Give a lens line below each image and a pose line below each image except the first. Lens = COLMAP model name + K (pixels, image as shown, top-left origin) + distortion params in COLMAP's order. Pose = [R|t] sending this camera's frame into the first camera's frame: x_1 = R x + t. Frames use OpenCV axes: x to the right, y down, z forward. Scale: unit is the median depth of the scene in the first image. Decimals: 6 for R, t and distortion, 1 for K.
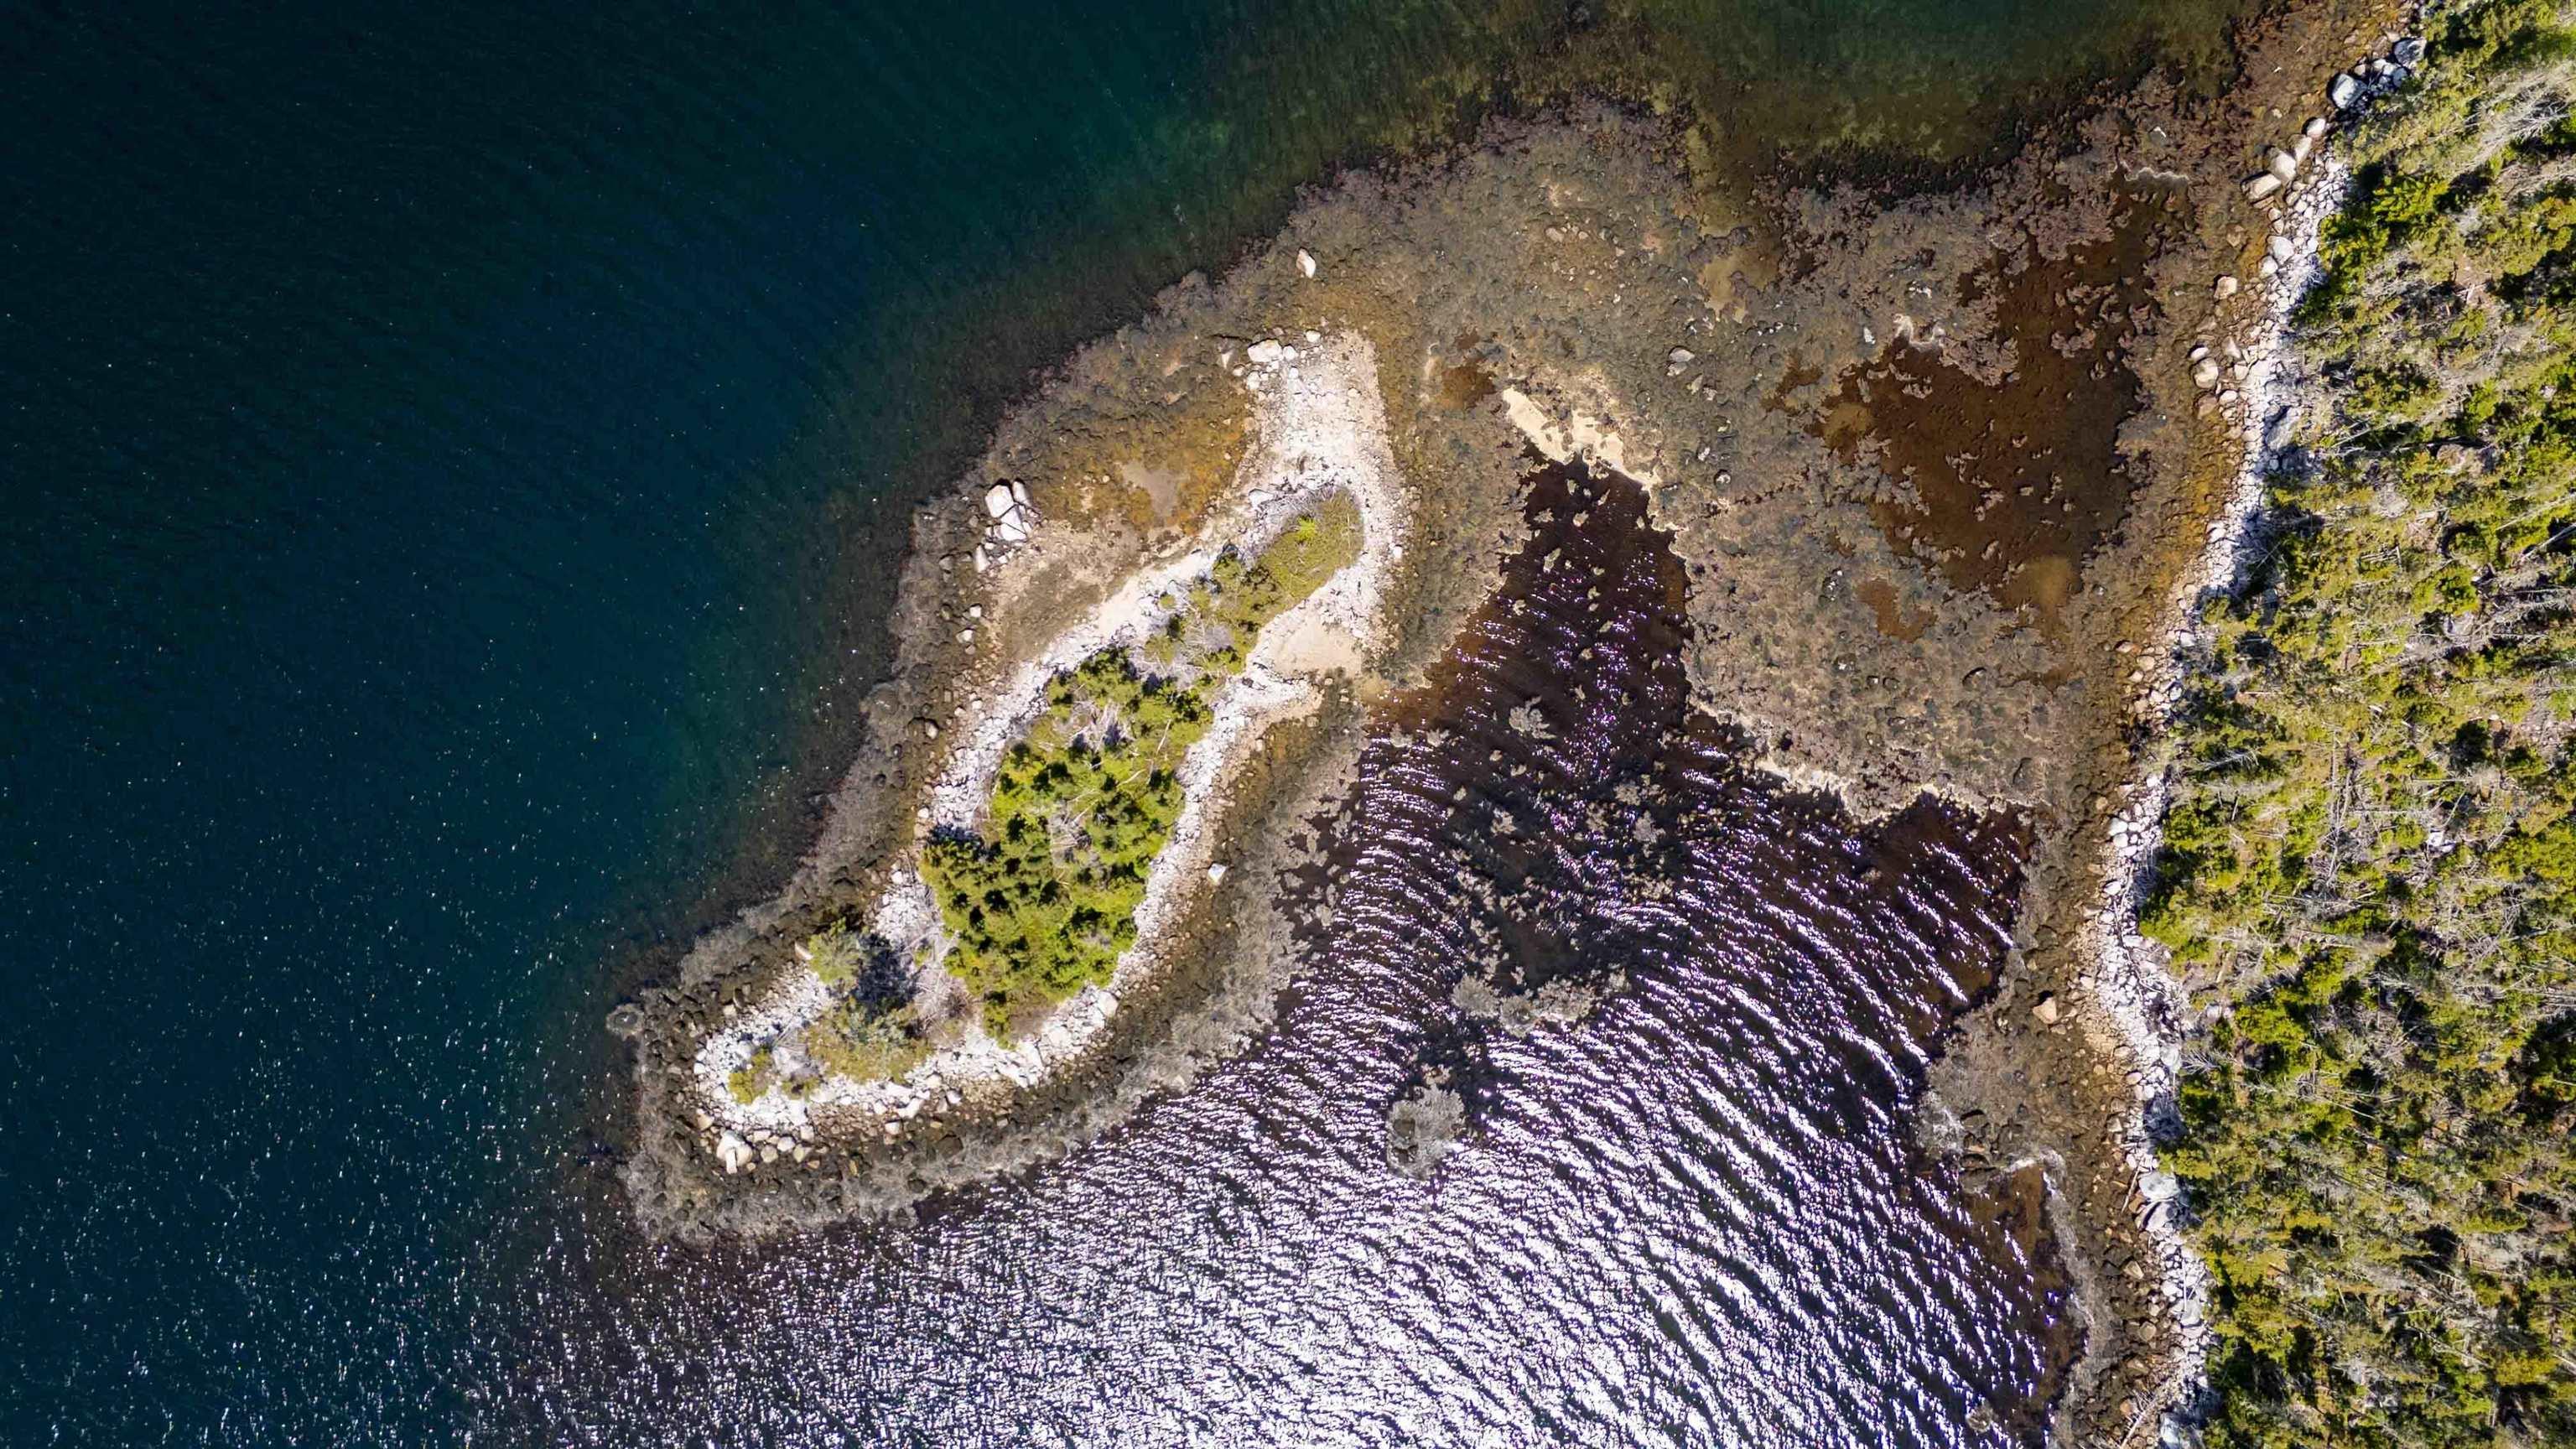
lens RADIAL K [[1888.4, 0, 1288.0], [0, 1888.4, 724.5], [0, 0, 1]] dist [0.074410, -0.057994]
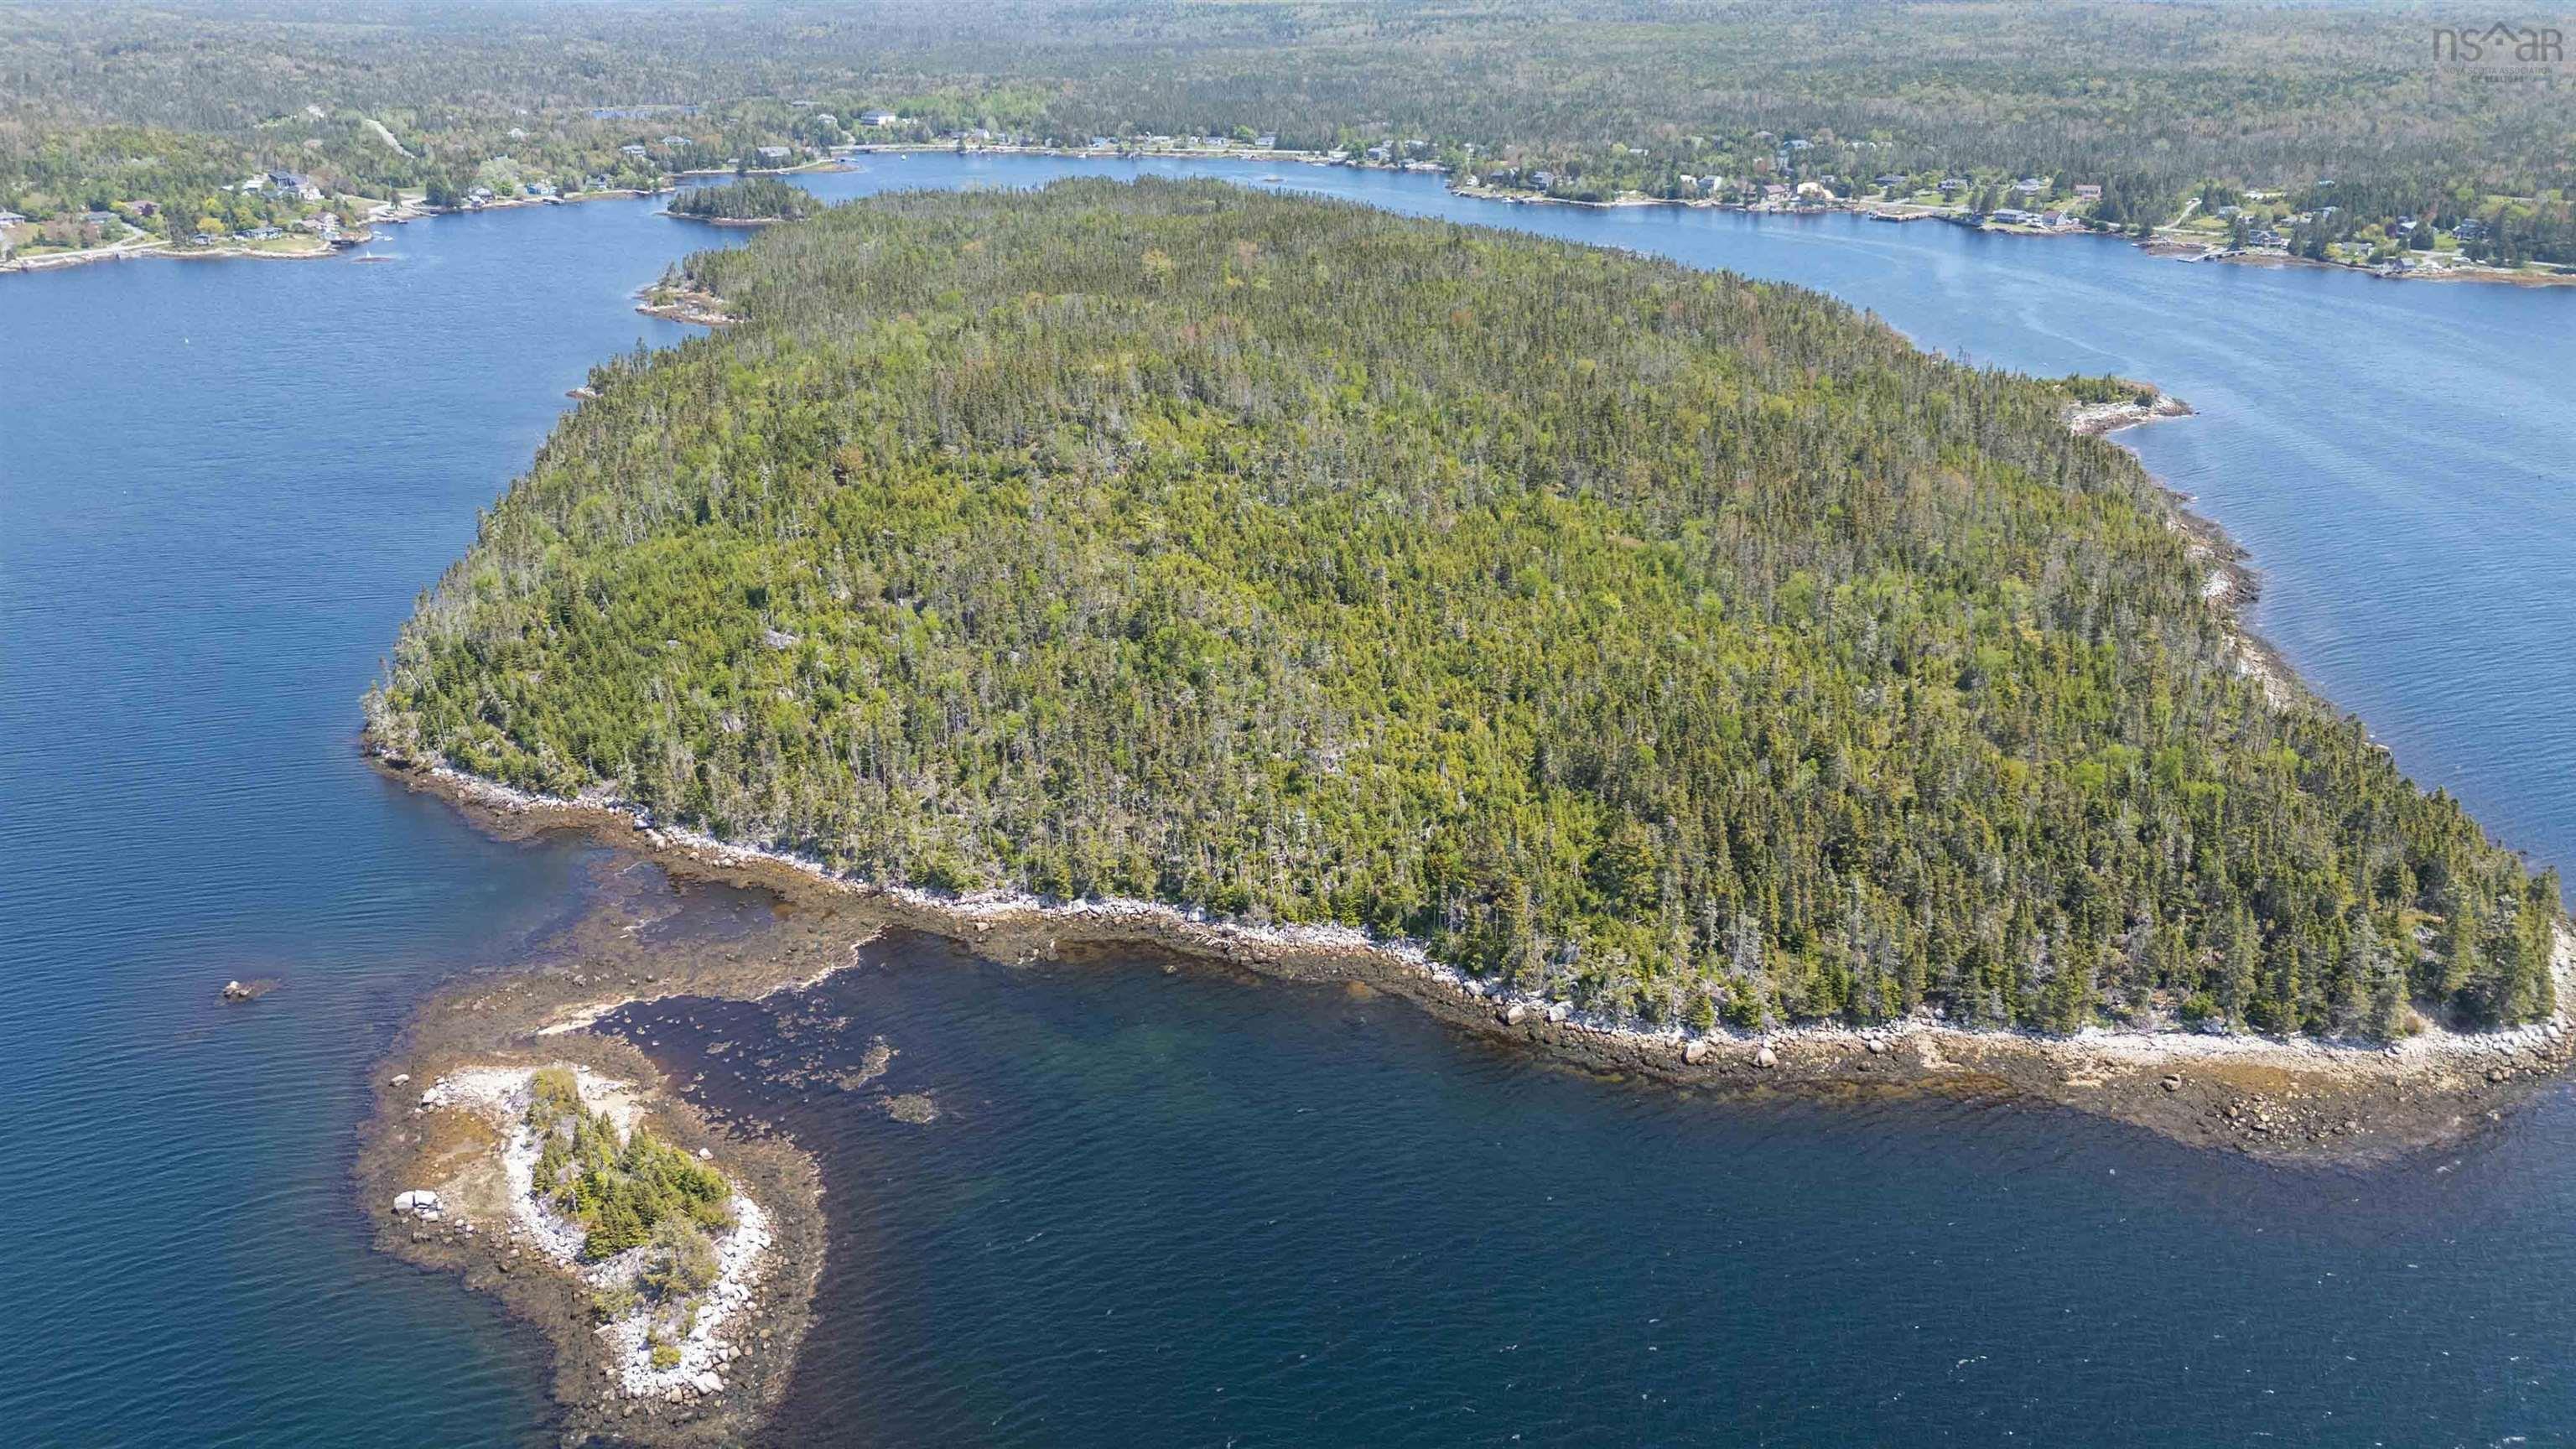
lens RADIAL K [[1922.0, 0, 1292.9], [0, 1922.0, 683.3], [0, 0, 1]] dist [0.094966, -0.093334]
pose [[0.228252, -0.328706, 0.916435, -1.288085], [0.973580, 0.083405, -0.212569, 0.871541], [-0.006563, 0.940742, 0.339059, 0.075673]]
